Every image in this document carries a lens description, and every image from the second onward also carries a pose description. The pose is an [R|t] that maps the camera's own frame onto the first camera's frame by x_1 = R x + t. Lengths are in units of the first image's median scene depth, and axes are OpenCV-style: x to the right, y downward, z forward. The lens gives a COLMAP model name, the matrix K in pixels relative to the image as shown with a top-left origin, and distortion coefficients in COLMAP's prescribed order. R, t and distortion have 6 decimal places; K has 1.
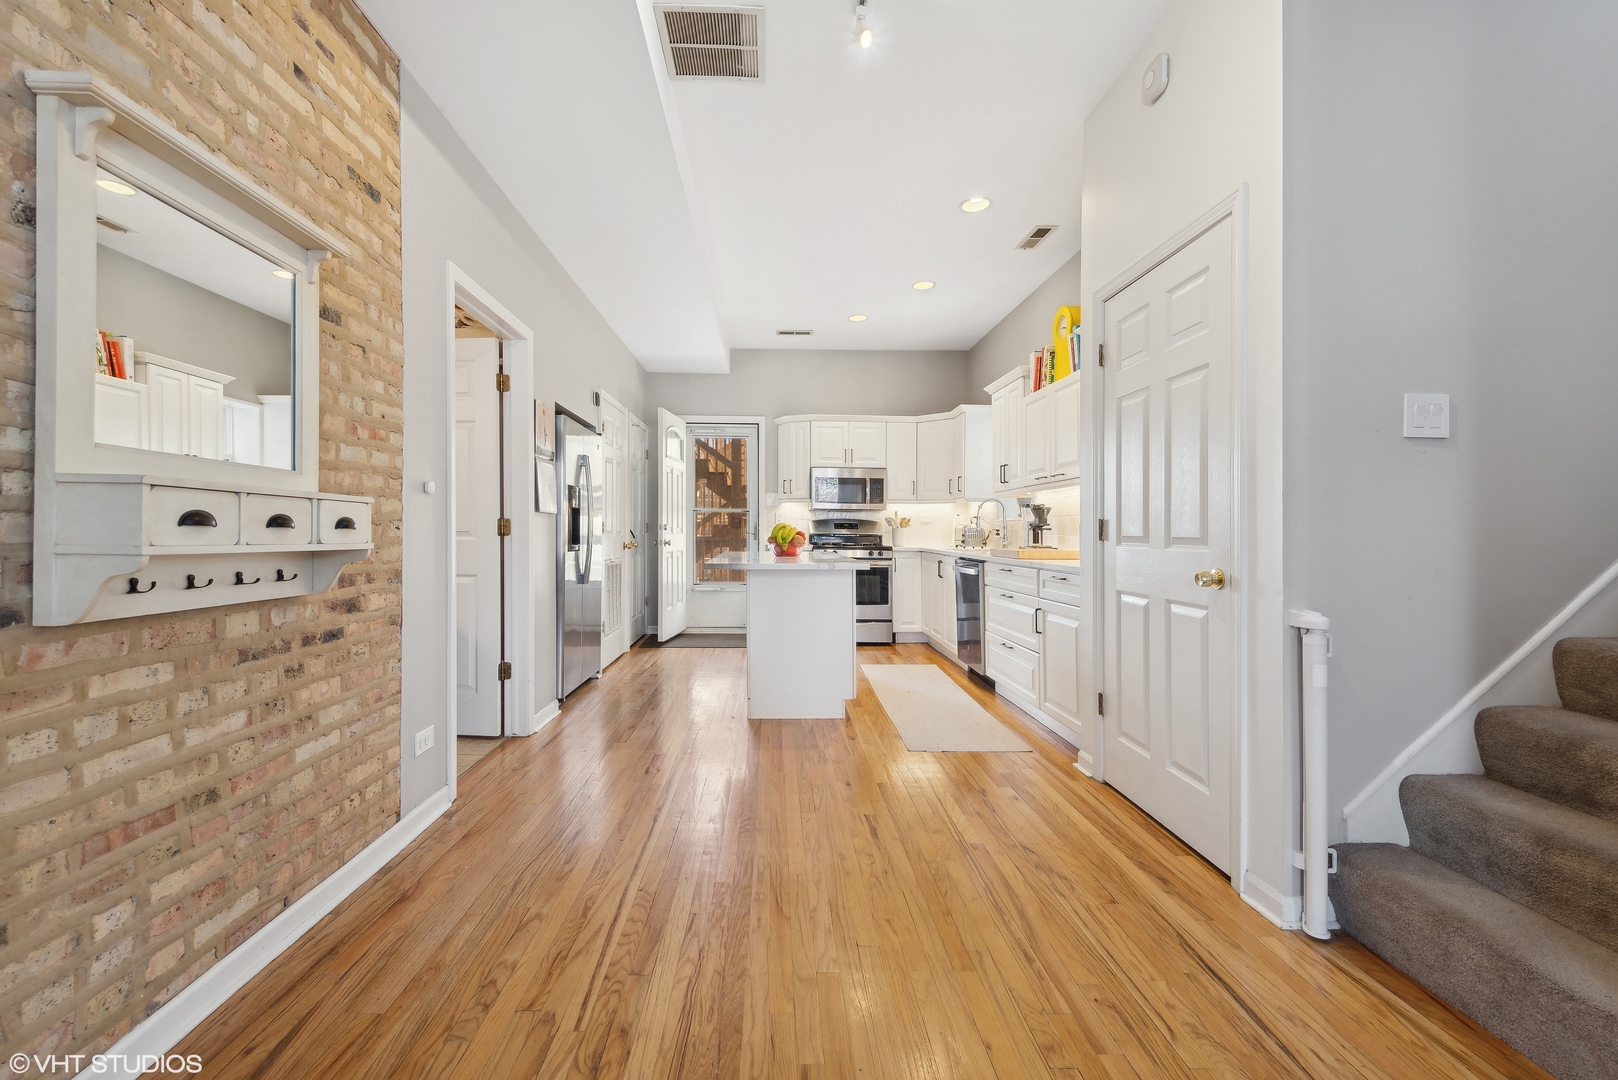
lens RADIAL K [[683.1, 0, 789.4], [0, 683.1, 536.0], [0, 0, 1]] dist [0.001759, -0.000198]
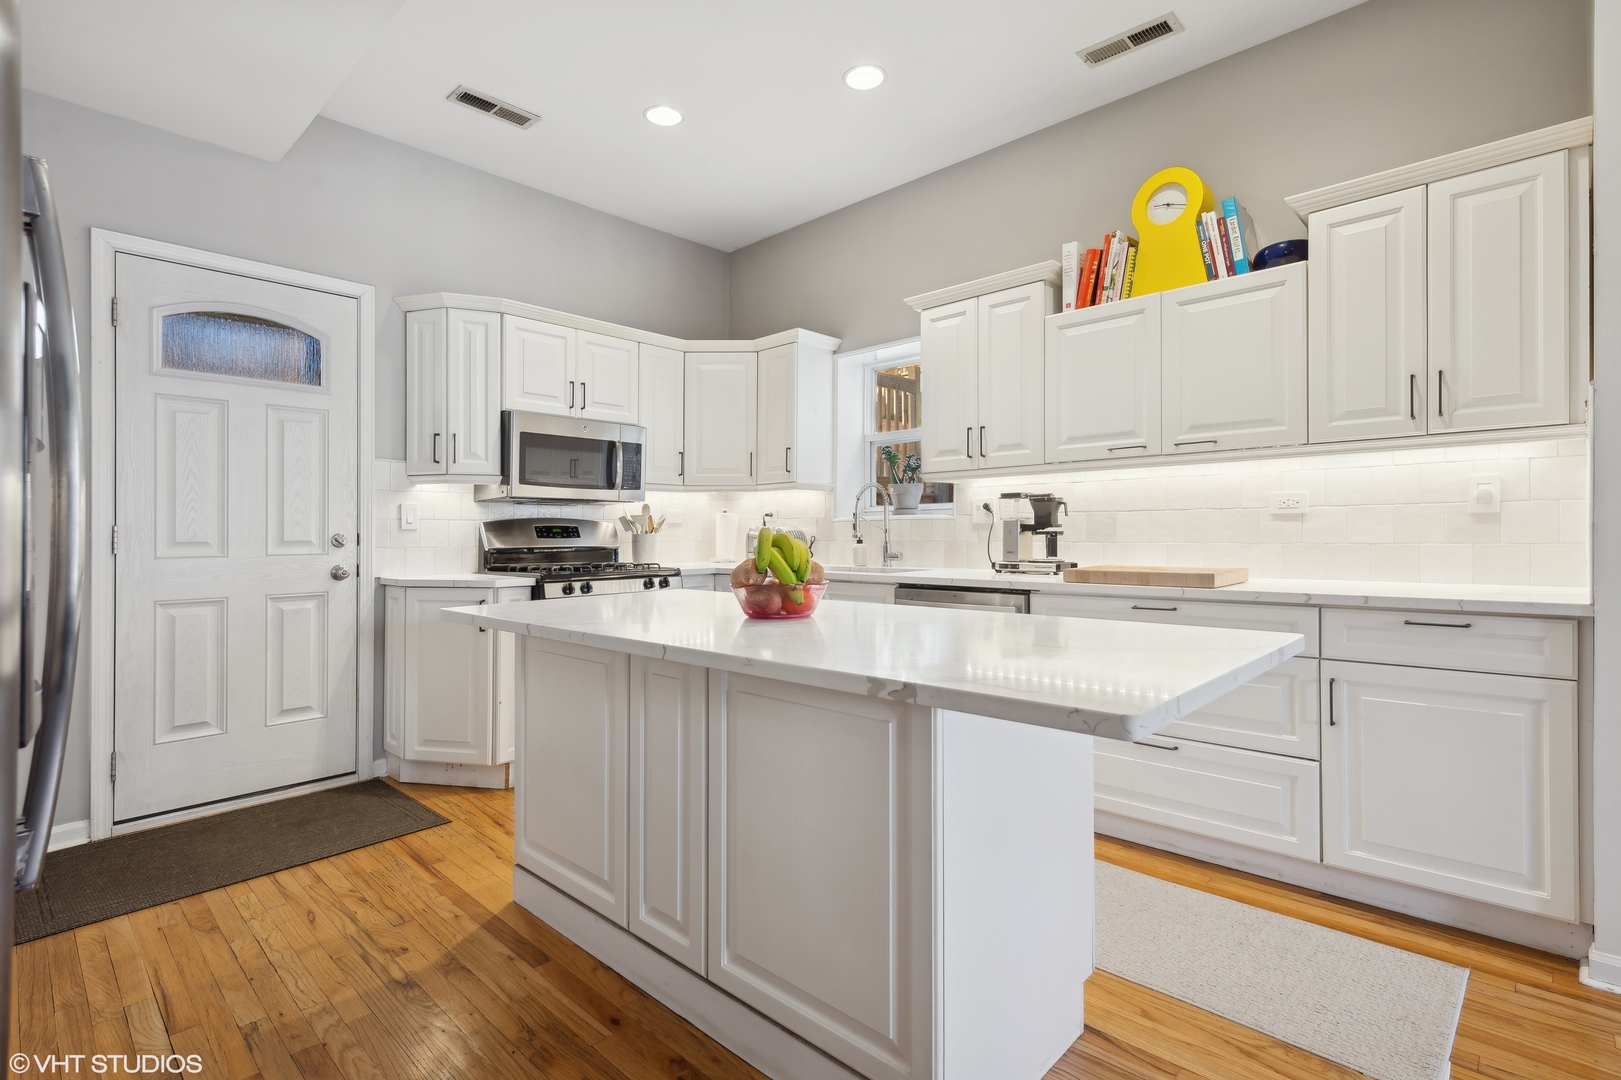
lens RADIAL K [[765.4, 0, 817.2], [0, 765.4, 523.9], [0, 0, 1]] dist [0.002637, 0.000373]
pose [[0.702873, -0.003730, 0.711306, -0.195529], [0.018921, 0.999730, -0.013455, -0.009721], [-0.711064, 0.022915, 0.702754, 0.474395]]
